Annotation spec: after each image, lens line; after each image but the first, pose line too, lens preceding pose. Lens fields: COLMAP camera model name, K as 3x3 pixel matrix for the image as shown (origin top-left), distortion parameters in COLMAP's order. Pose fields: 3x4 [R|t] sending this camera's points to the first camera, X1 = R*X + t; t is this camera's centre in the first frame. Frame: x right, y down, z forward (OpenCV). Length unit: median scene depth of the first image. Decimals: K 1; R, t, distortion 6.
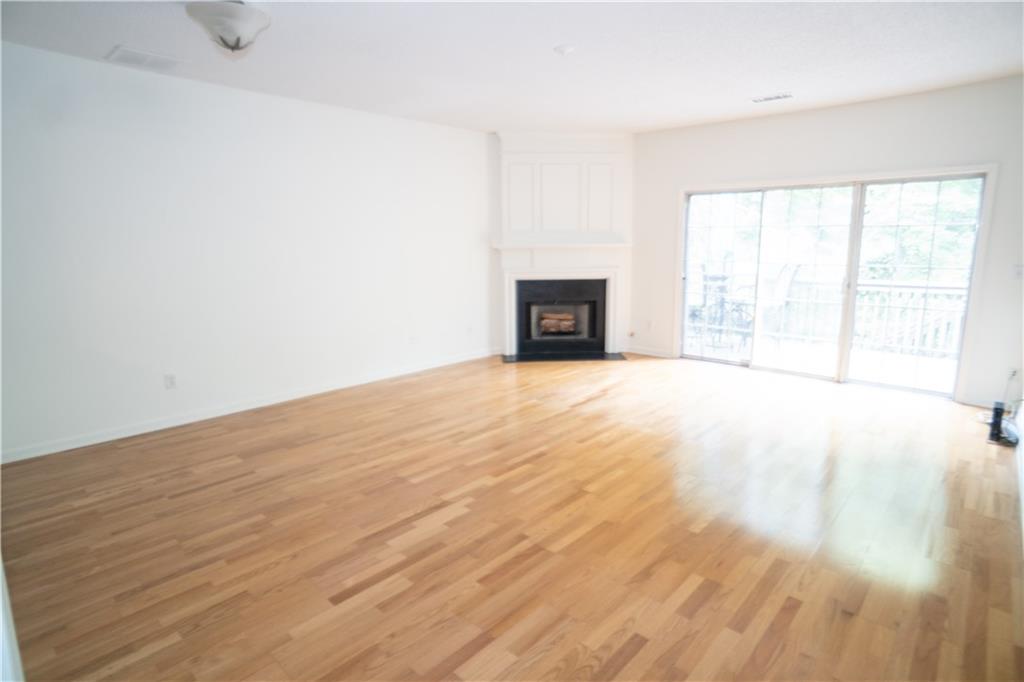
lens RADIAL K [[542.8, 0, 520.2], [0, 542.8, 339.6], [0, 0, 1]] dist [-0.061755, 0.043002]
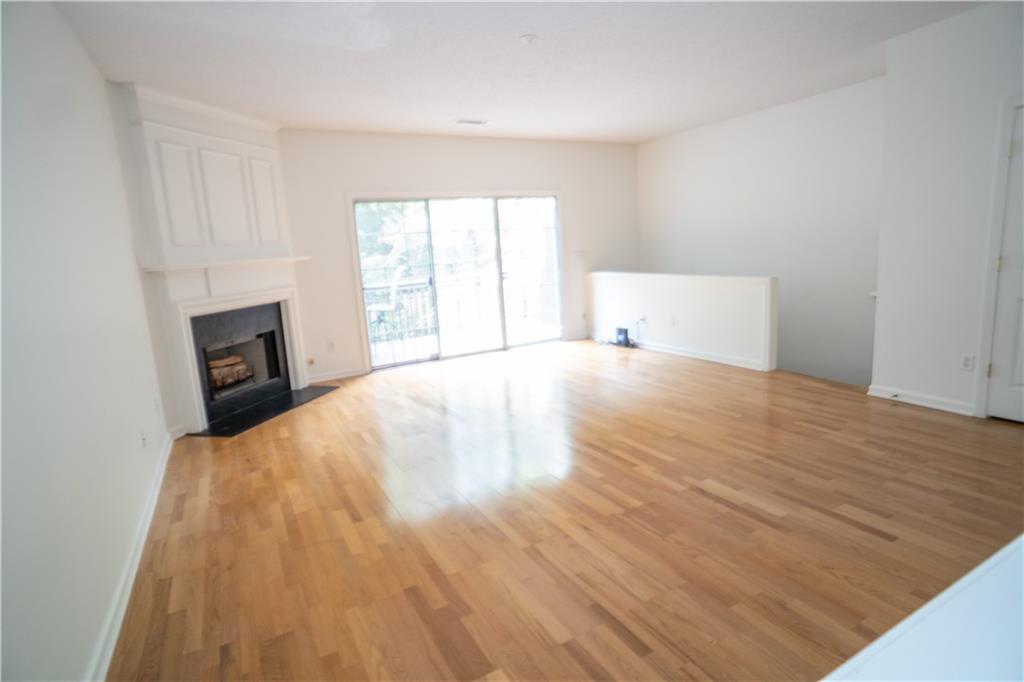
lens RADIAL K [[542.8, 0, 518.2], [0, 542.8, 337.9], [0, 0, 1]] dist [-0.061755, 0.043002]
pose [[0.304497, -0.170525, 0.937125, -0.706236], [0.230005, 0.967894, 0.101389, -0.083922], [-0.924326, 0.184671, 0.333942, 0.595070]]
